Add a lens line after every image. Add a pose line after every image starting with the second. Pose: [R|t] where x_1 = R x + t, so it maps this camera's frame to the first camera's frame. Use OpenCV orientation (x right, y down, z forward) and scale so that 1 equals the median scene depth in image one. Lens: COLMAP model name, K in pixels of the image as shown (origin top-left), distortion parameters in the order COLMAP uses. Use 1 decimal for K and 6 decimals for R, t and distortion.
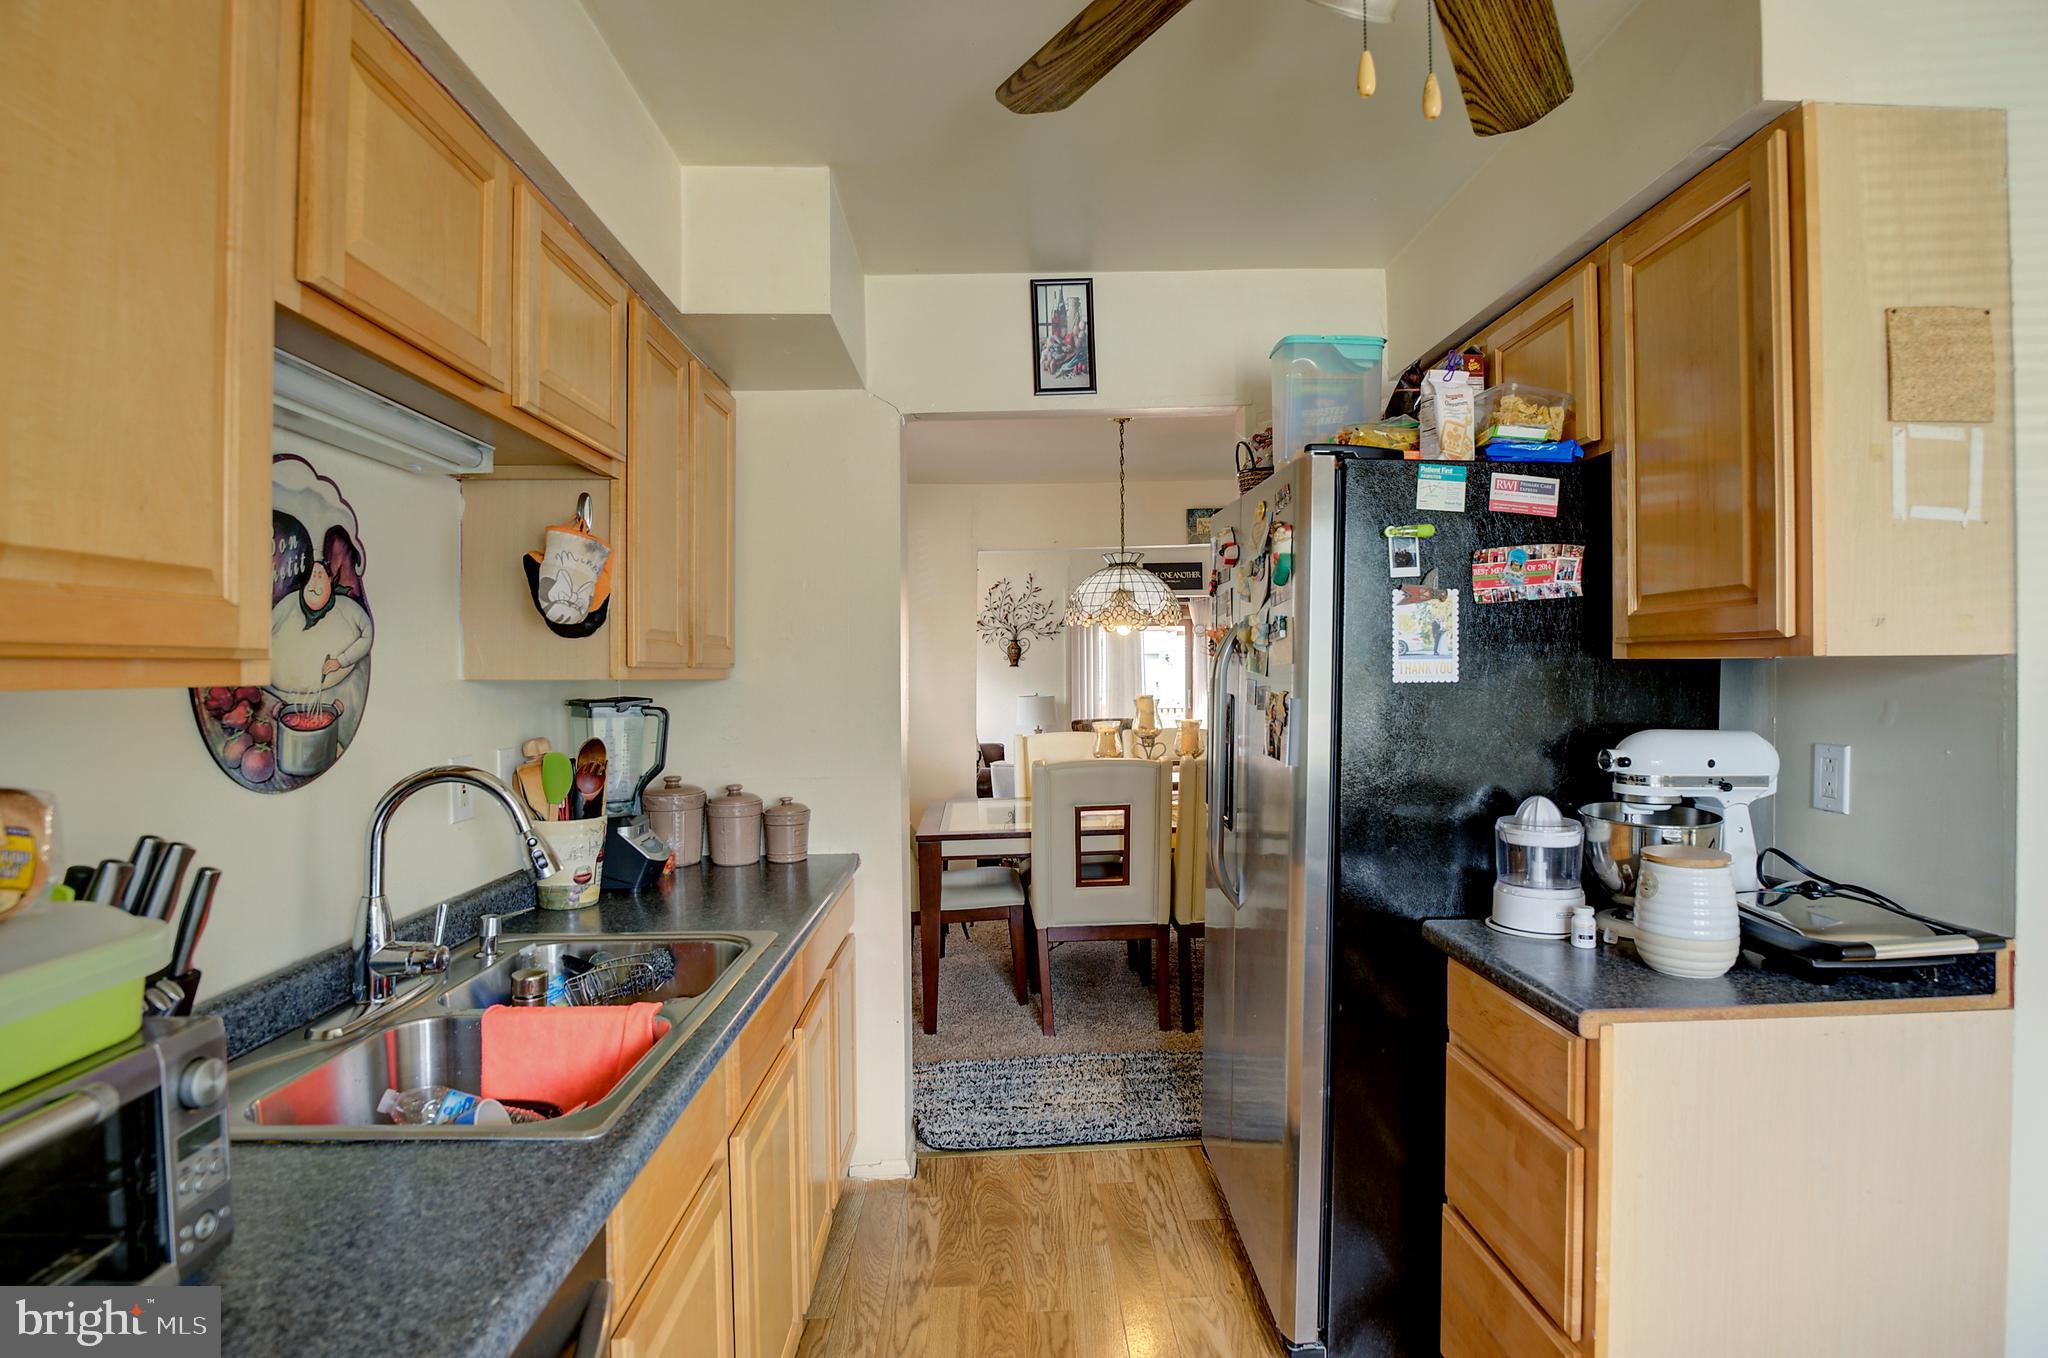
lens RADIAL K [[1005.8, 0, 1024.0], [0, 1005.8, 675.3], [0, 0, 1]] dist [-0.035725, 0.000277]
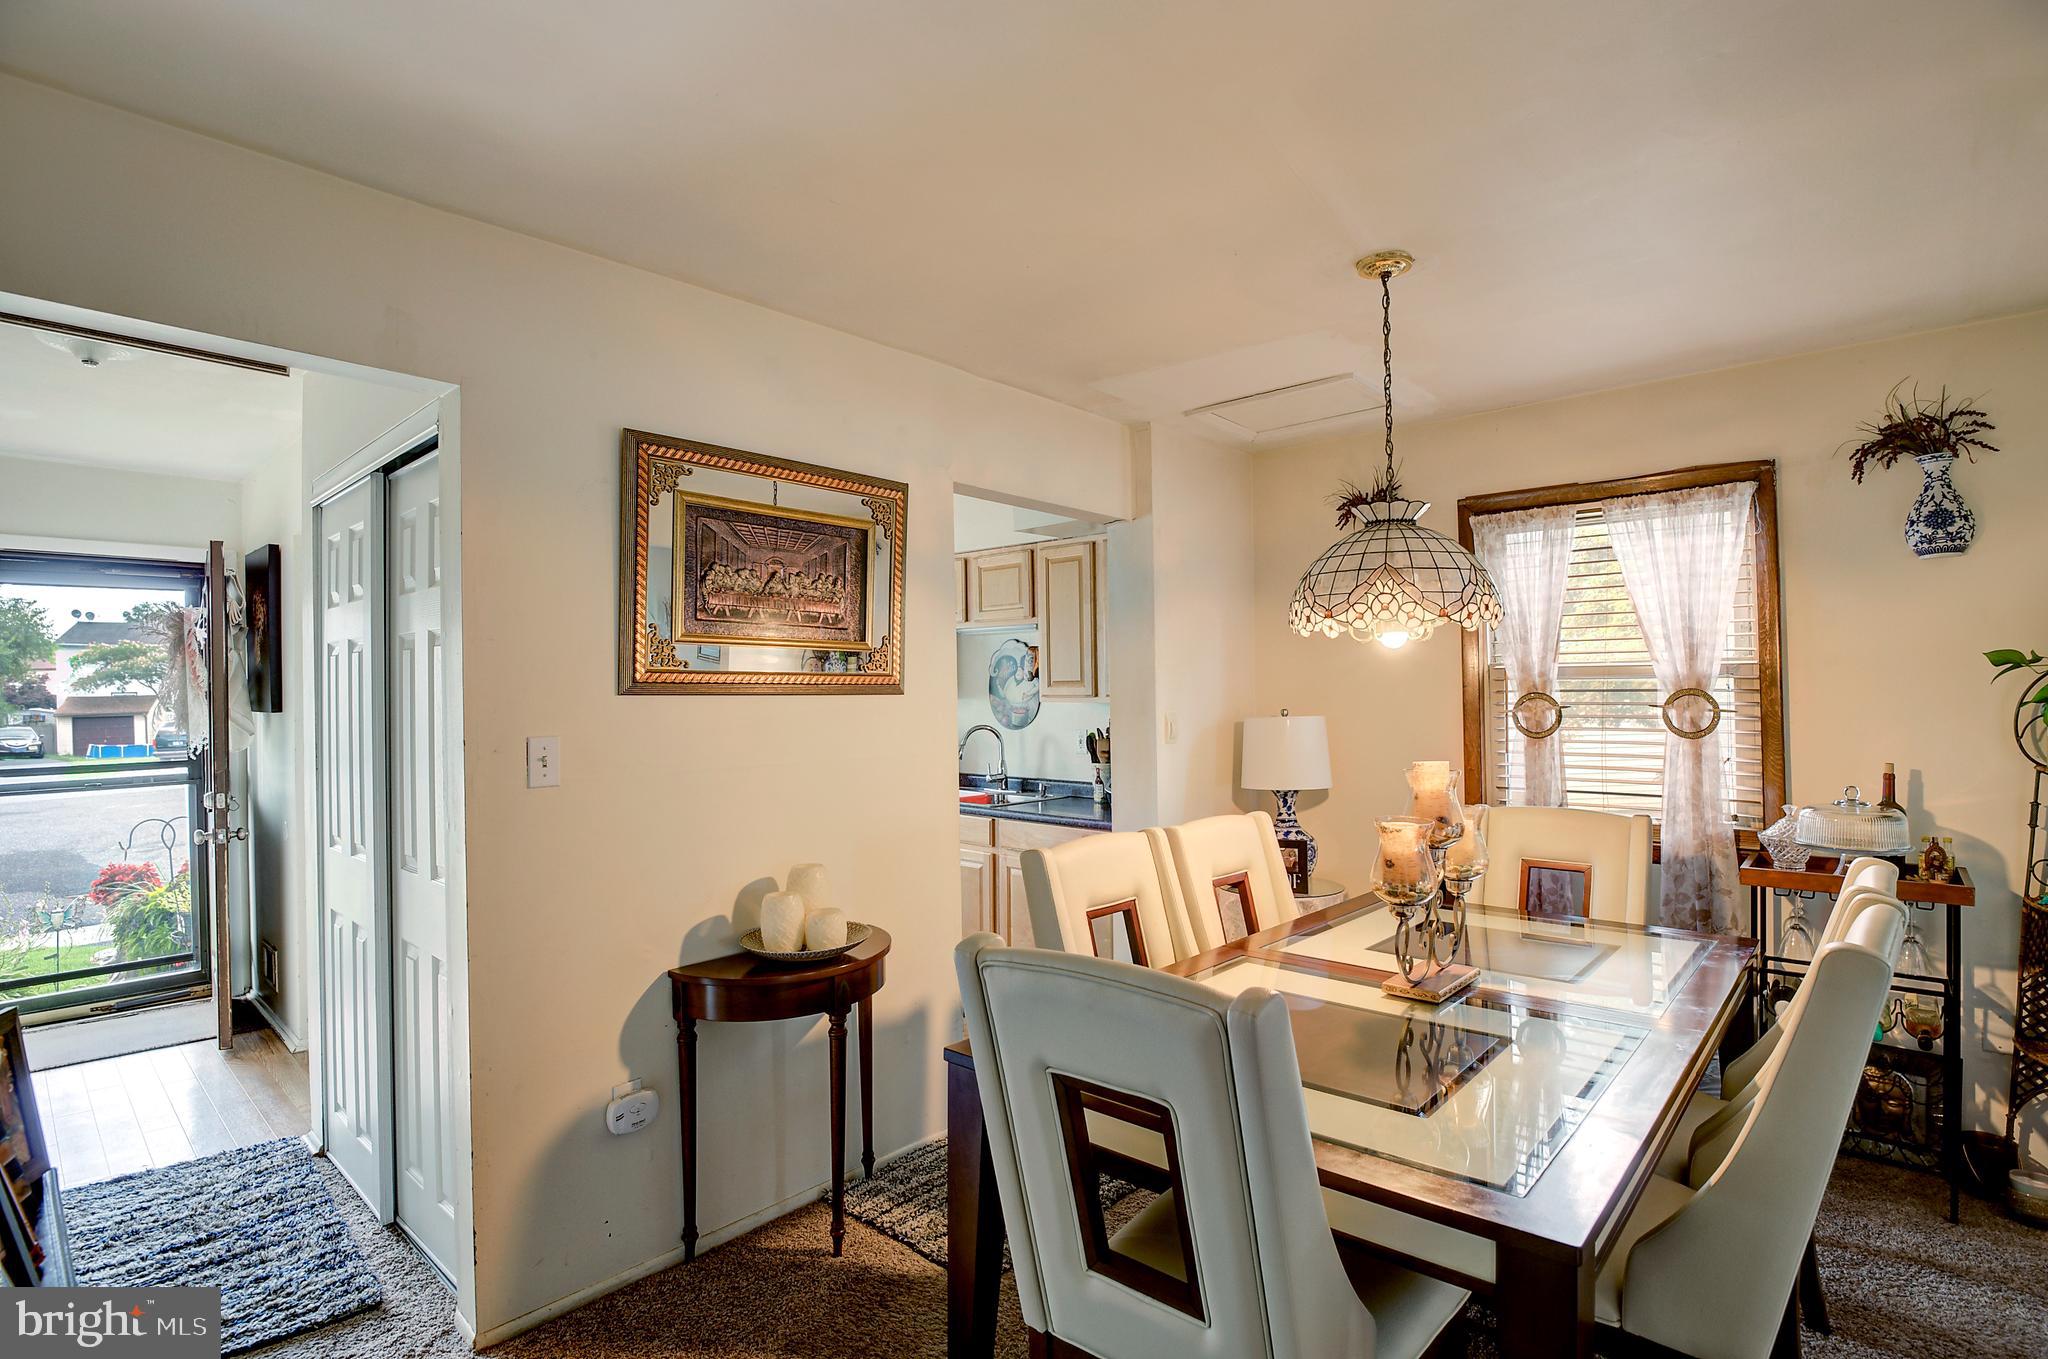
lens RADIAL K [[1005.8, 0, 1022.3], [0, 1005.8, 675.1], [0, 0, 1]] dist [-0.035725, 0.000277]
pose [[-0.698138, 0.001997, -0.715960, 1.797417], [0.009785, 0.999929, -0.006752, -0.057440], [0.715896, -0.011719, -0.698109, 3.395379]]
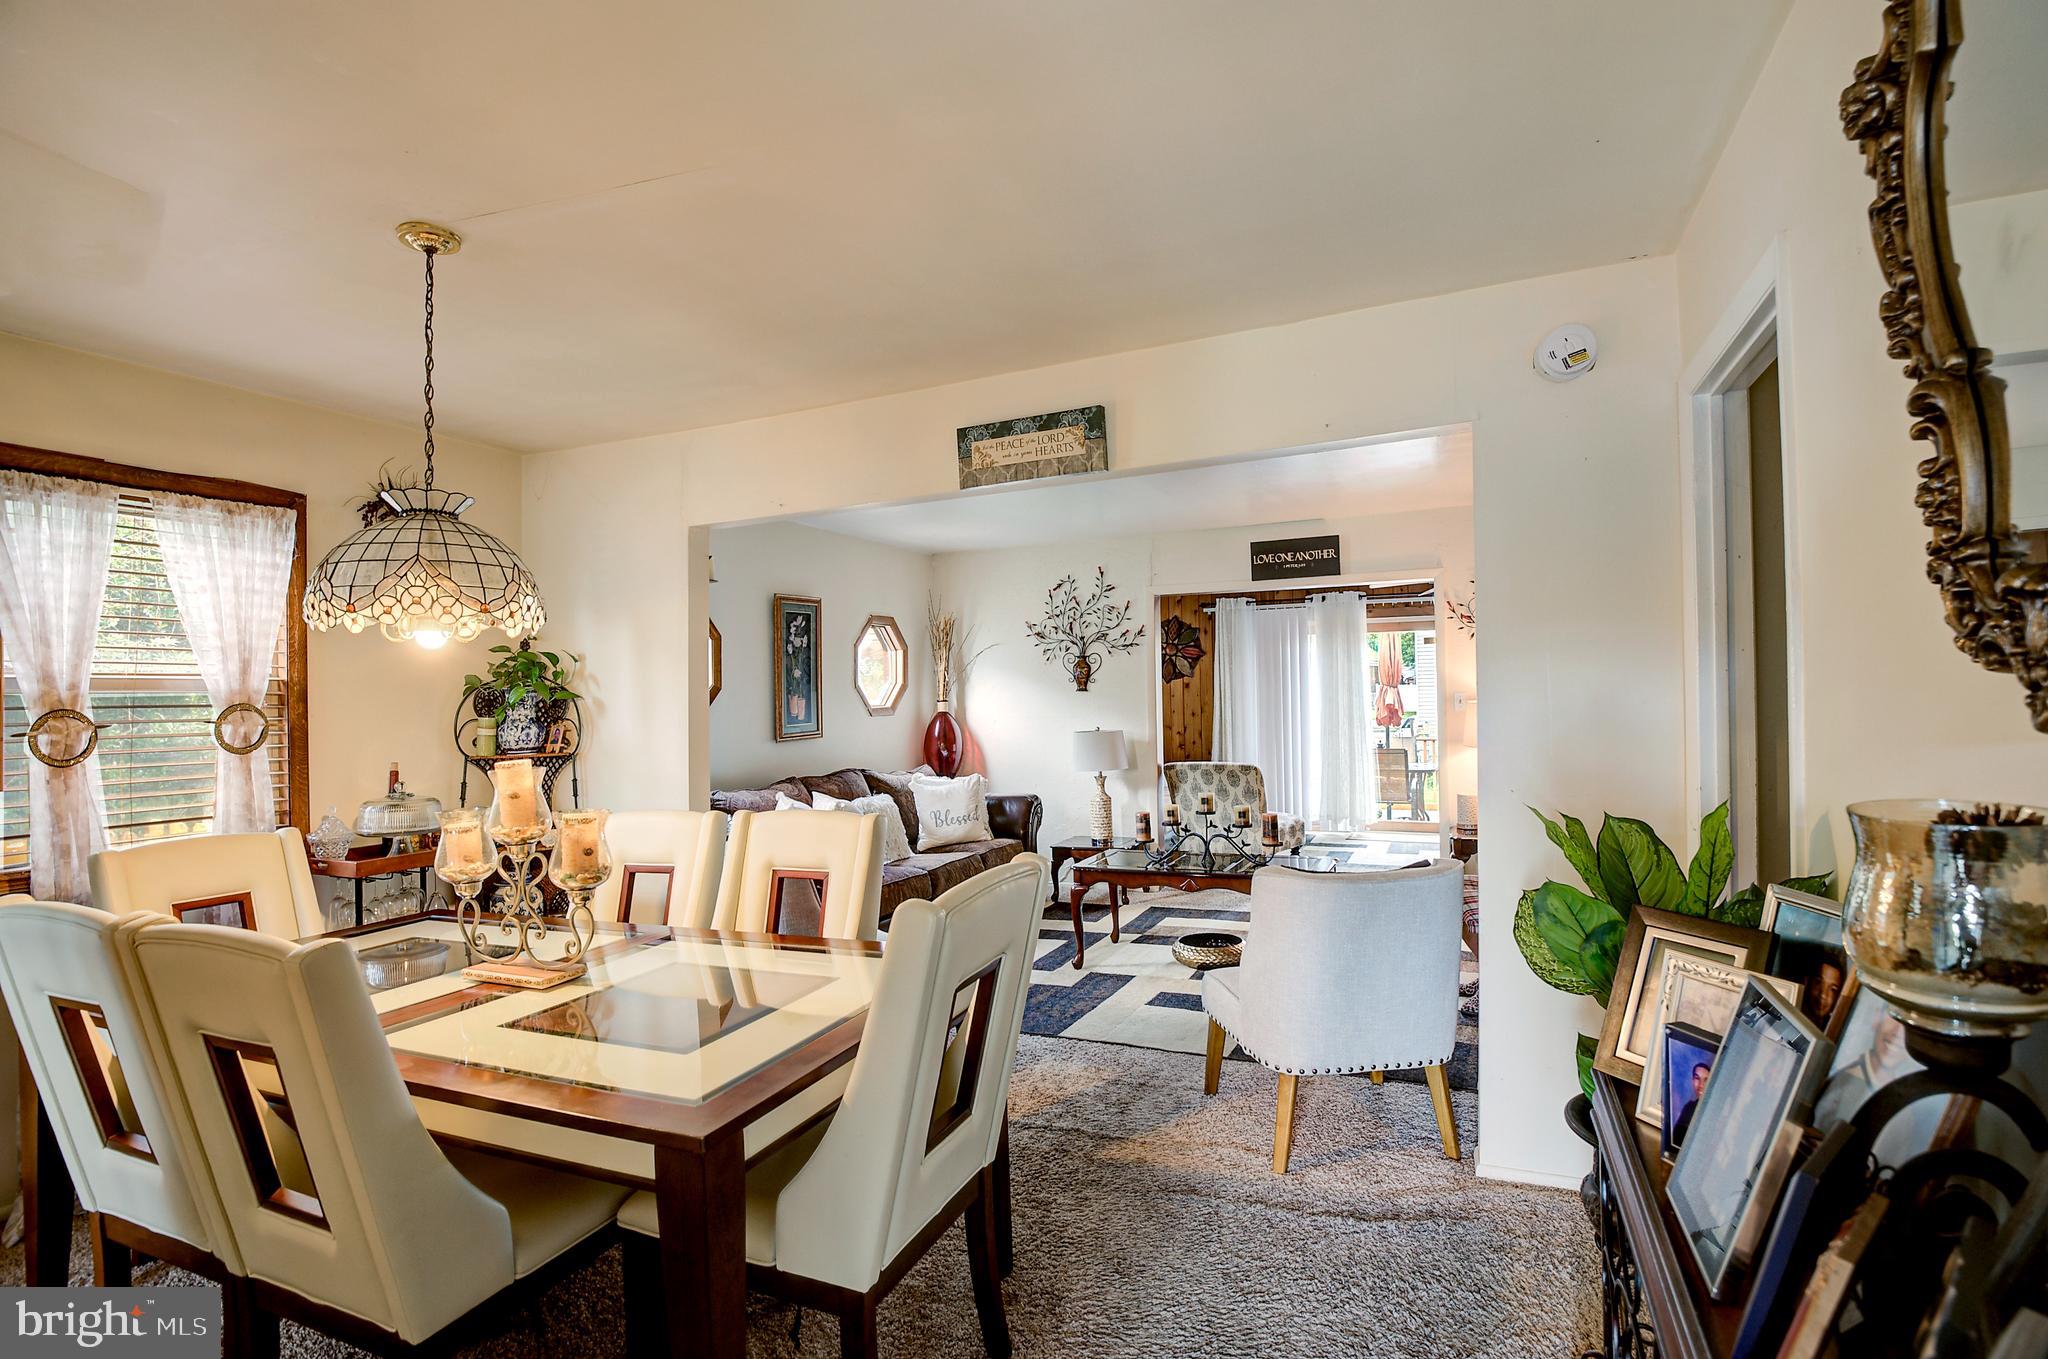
lens RADIAL K [[1005.8, 0, 1024.4], [0, 1005.8, 691.1], [0, 0, 1]] dist [-0.035725, 0.000277]
pose [[0.902044, -0.011733, -0.431484, 1.679190], [0.010093, 0.999931, -0.006090, -0.026561], [0.431525, 0.001138, 0.902100, 1.797672]]
